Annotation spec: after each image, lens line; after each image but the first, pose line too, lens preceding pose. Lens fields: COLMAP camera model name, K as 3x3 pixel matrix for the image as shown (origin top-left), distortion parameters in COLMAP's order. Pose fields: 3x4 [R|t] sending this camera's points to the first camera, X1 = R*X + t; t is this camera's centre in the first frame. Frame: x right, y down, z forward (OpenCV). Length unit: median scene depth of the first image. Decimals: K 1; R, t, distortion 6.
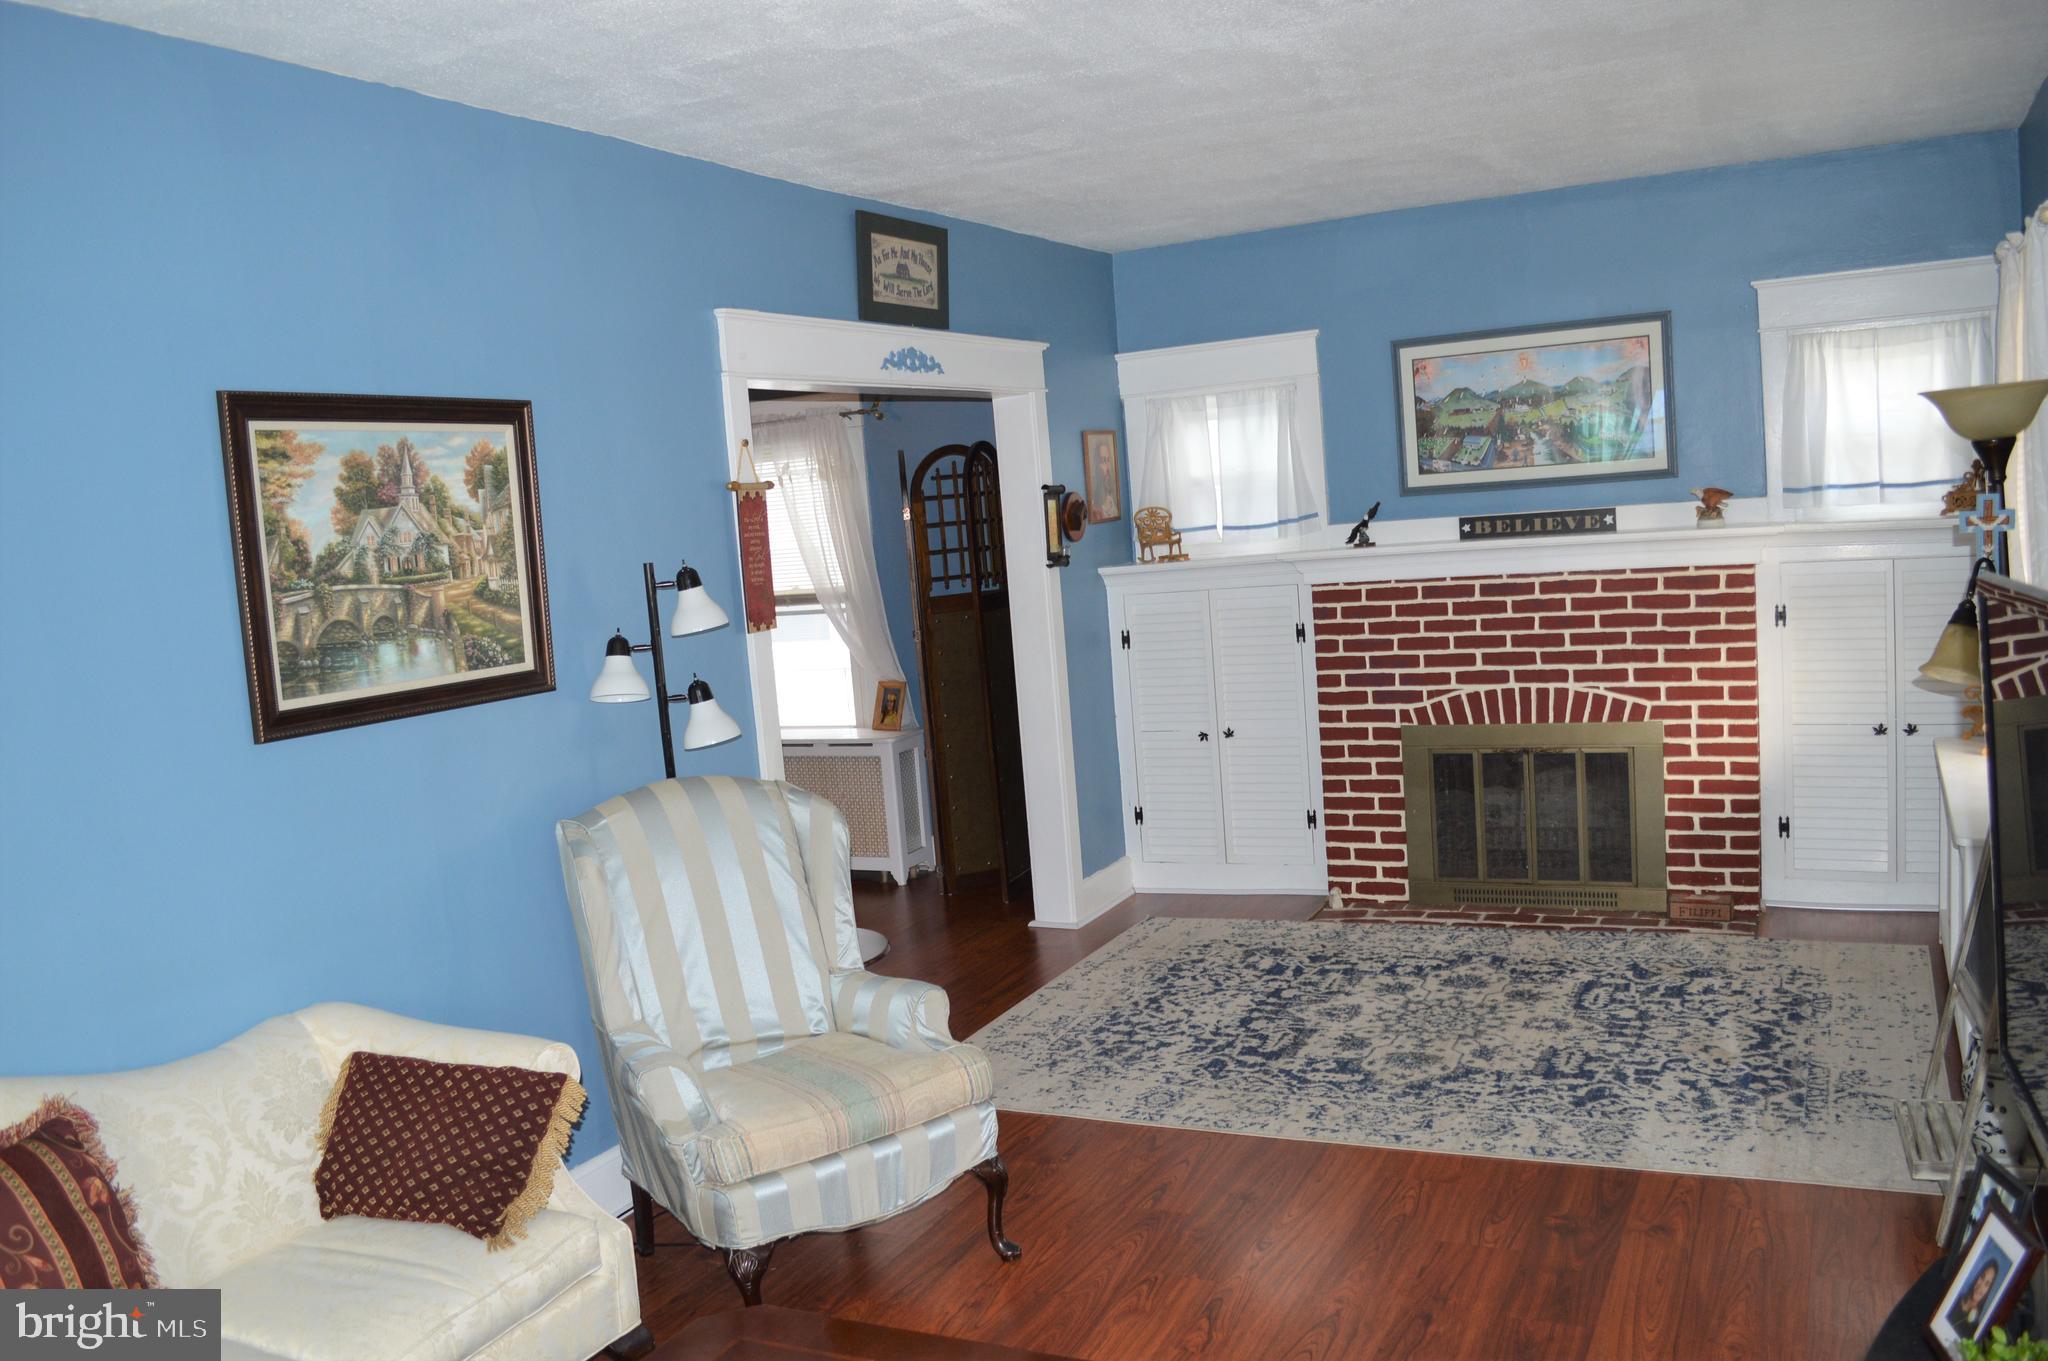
lens RADIAL K [[1635.5, 0, 1021.9], [0, 1635.5, 702.1], [0, 0, 1]] dist [-0.083908, 0.012459]
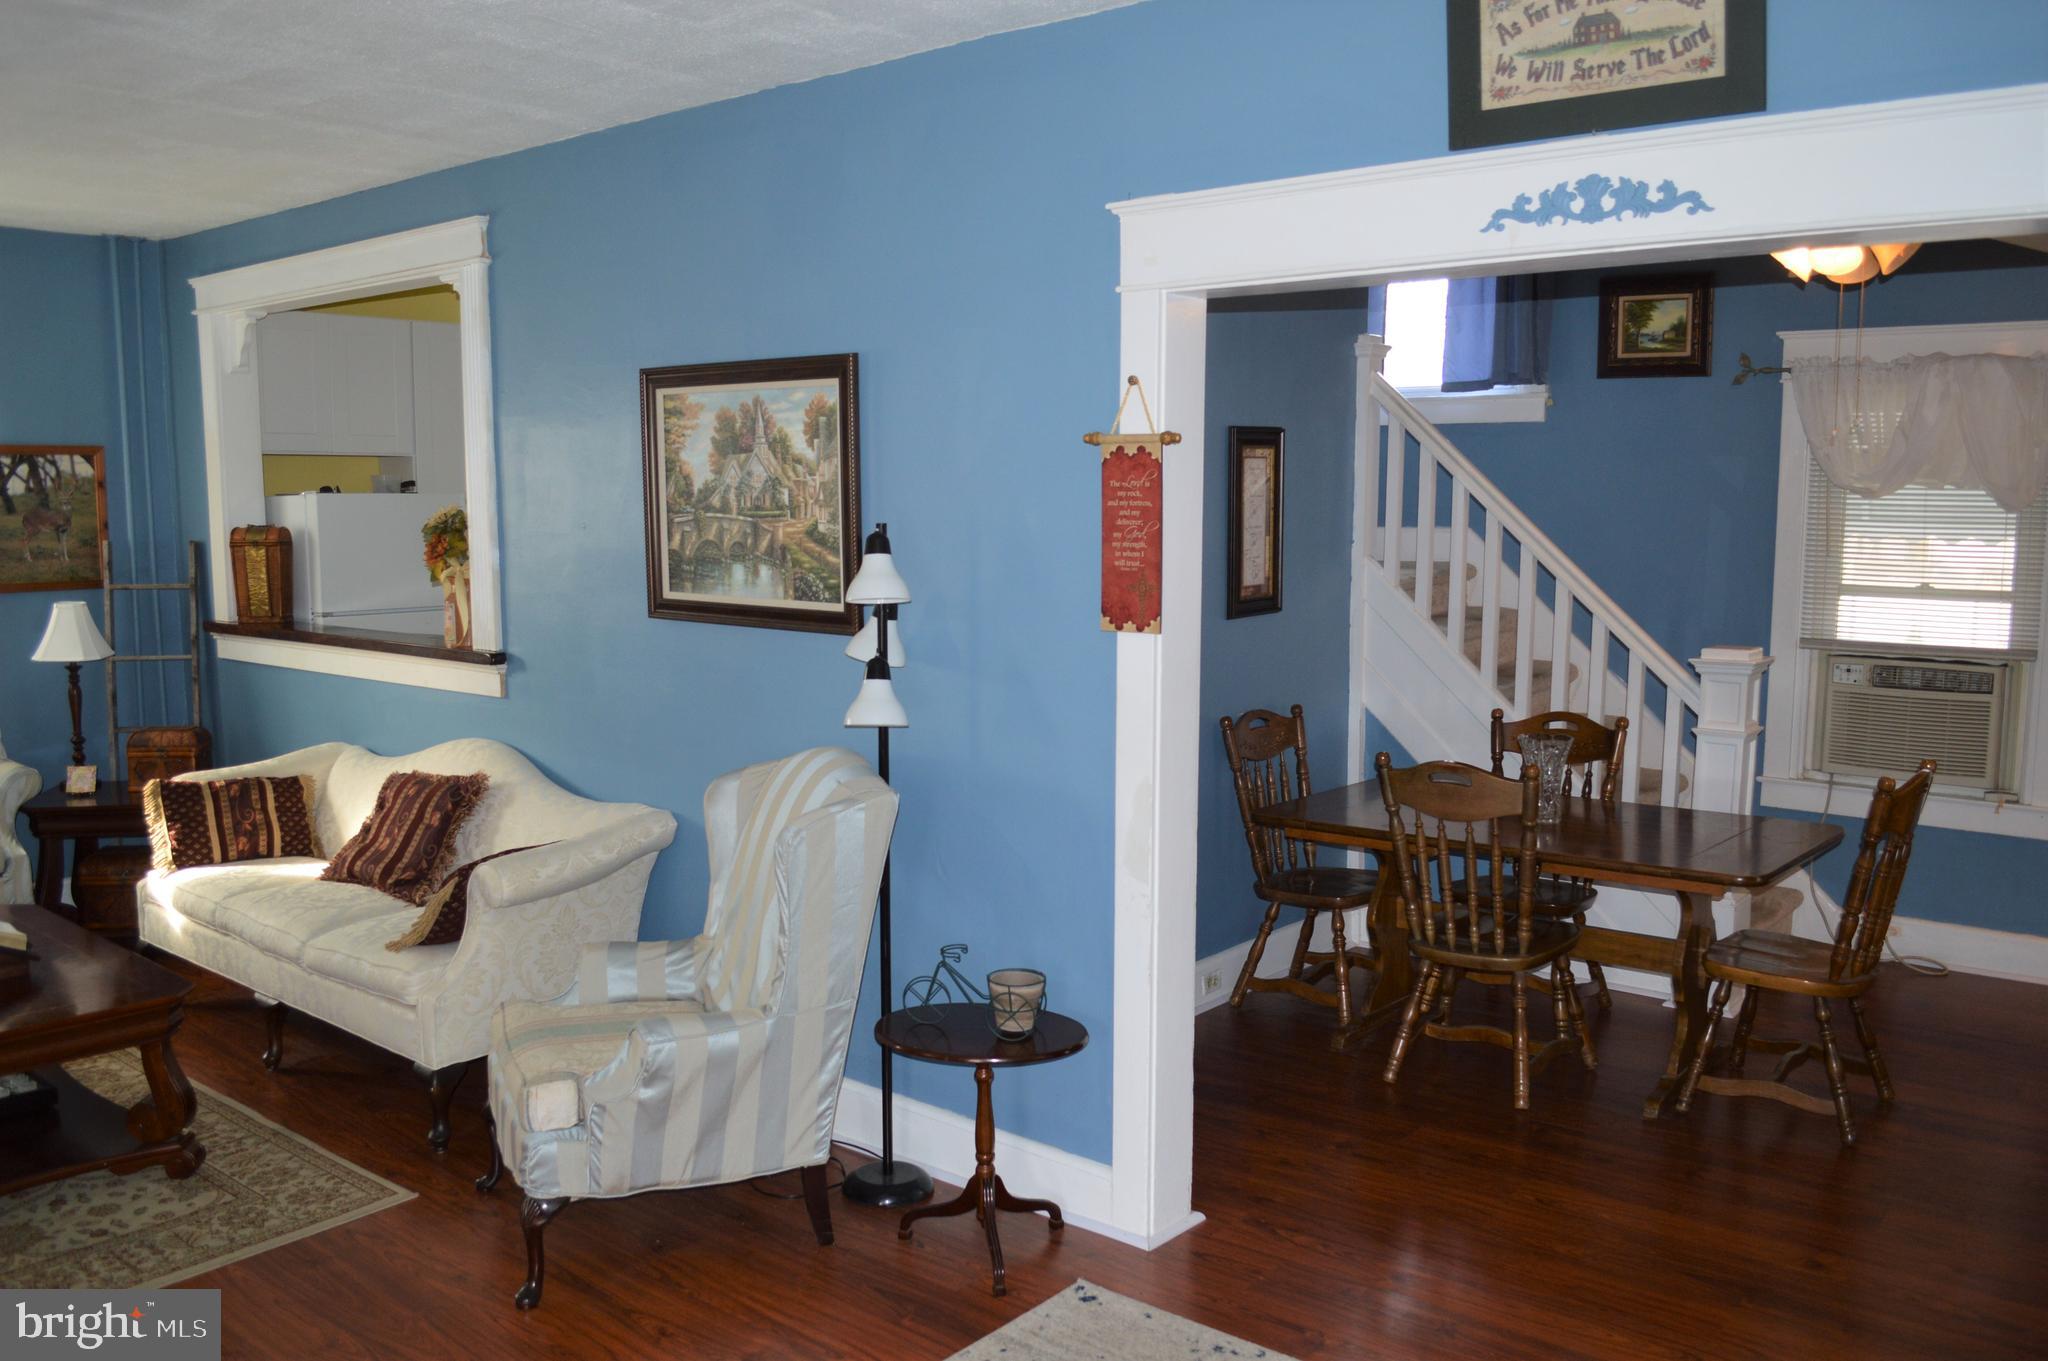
lens RADIAL K [[1635.5, 0, 1019.3], [0, 1635.5, 702.8], [0, 0, 1]] dist [-0.083908, 0.012459]
pose [[-0.224834, 0.200904, -0.953461, 0.470749], [-0.097328, 0.968990, 0.227126, -0.145423], [0.969524, 0.143864, -0.198308, 0.900563]]
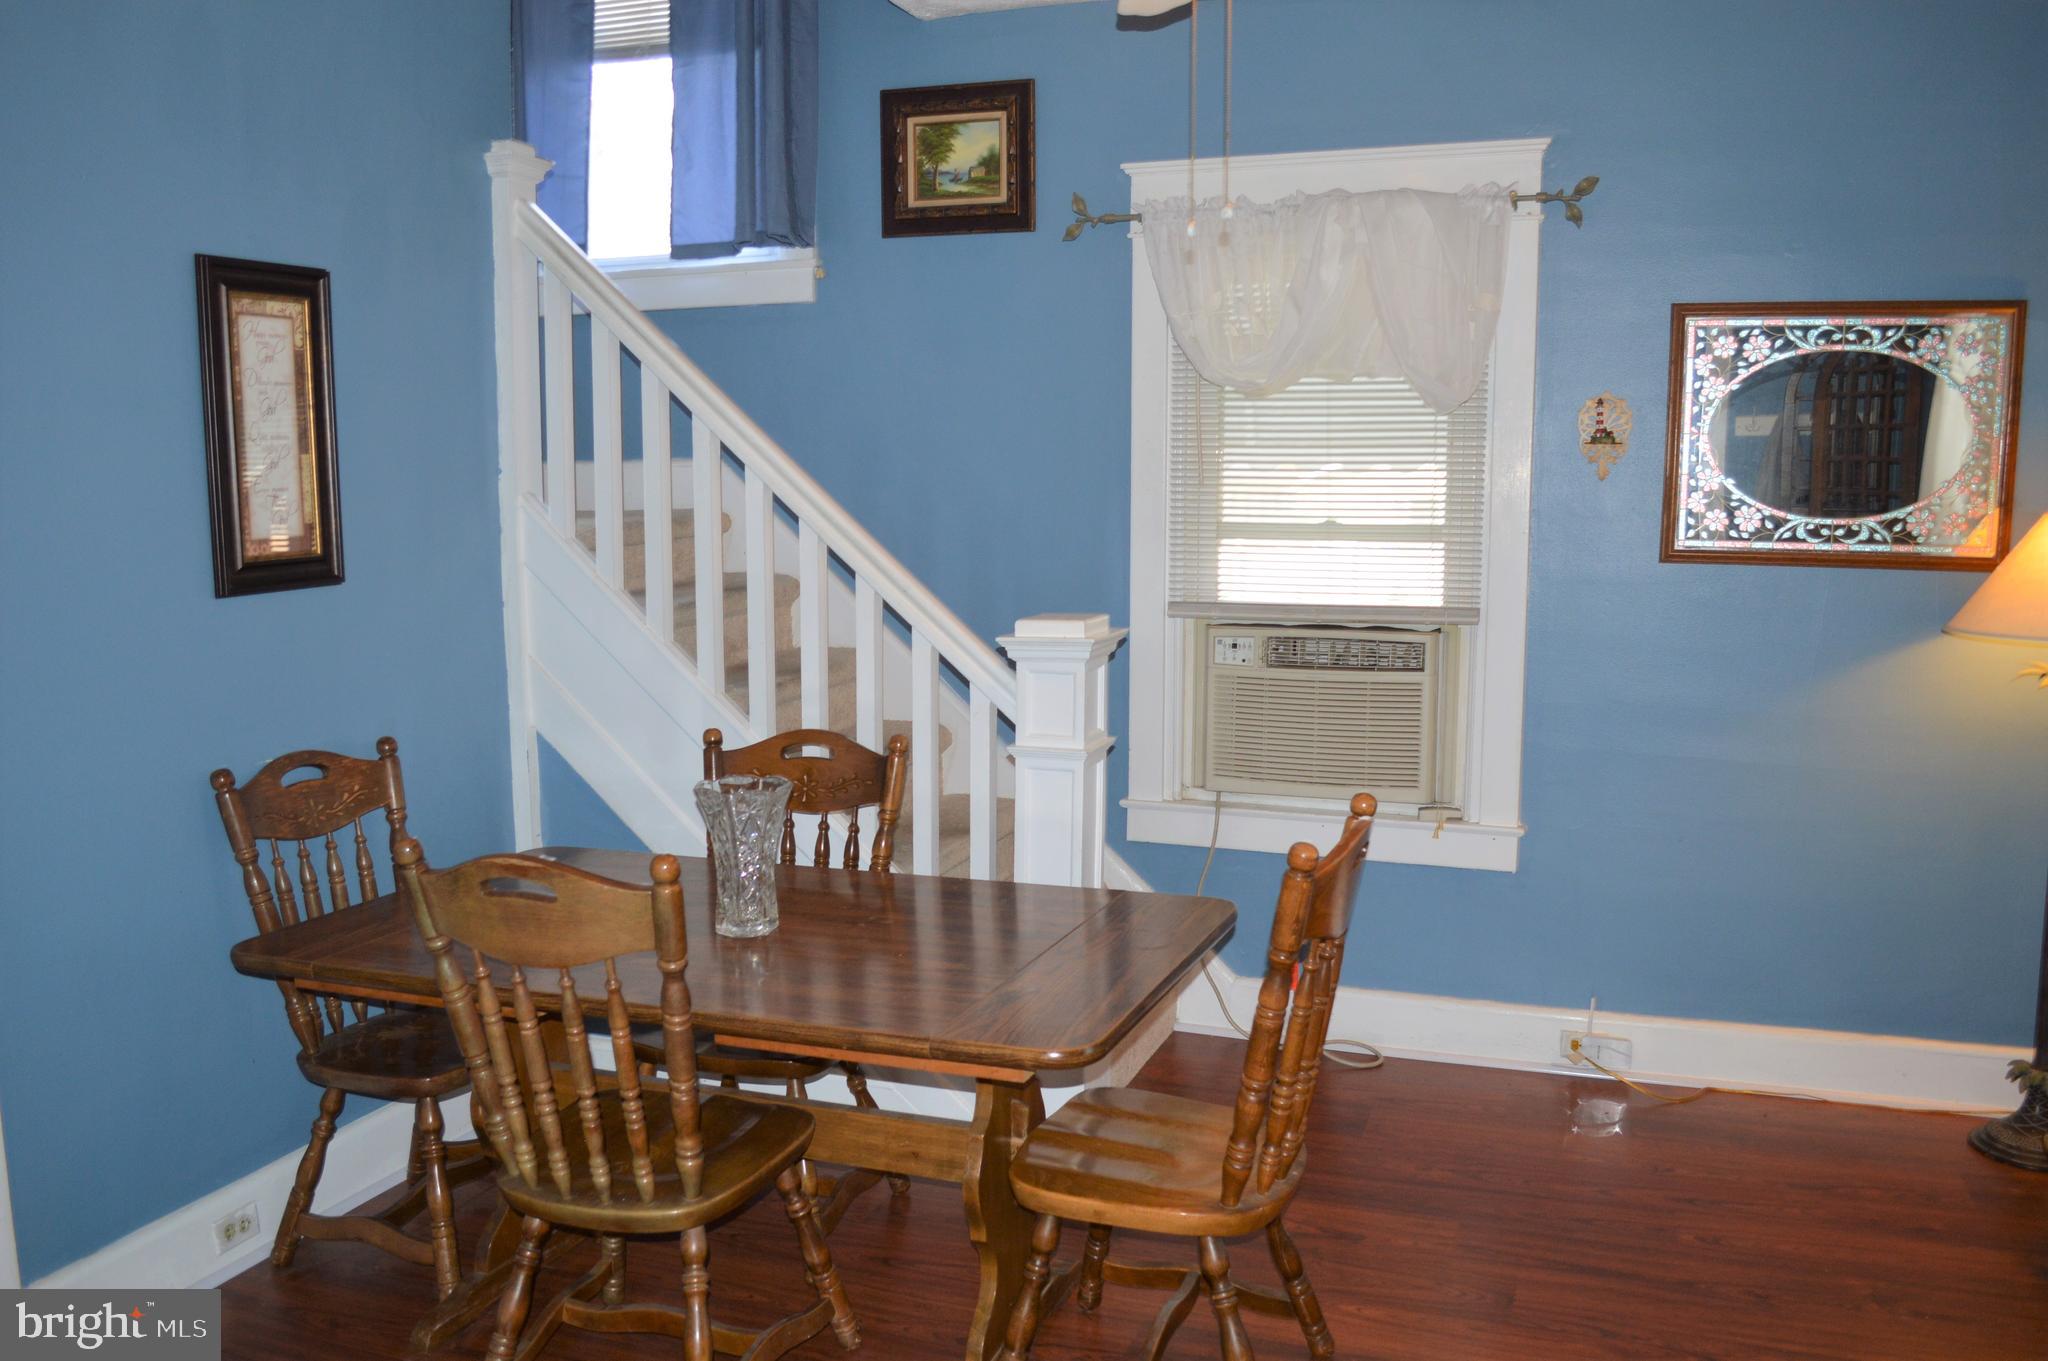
lens RADIAL K [[1635.5, 0, 1024.0], [0, 1635.5, 702.2], [0, 0, 1]] dist [-0.083908, 0.012459]
pose [[0.118623, 0.209595, -0.970566, 0.081932], [-0.125348, 0.972809, 0.194759, -0.091634], [0.984996, 0.098556, 0.141670, 1.013072]]
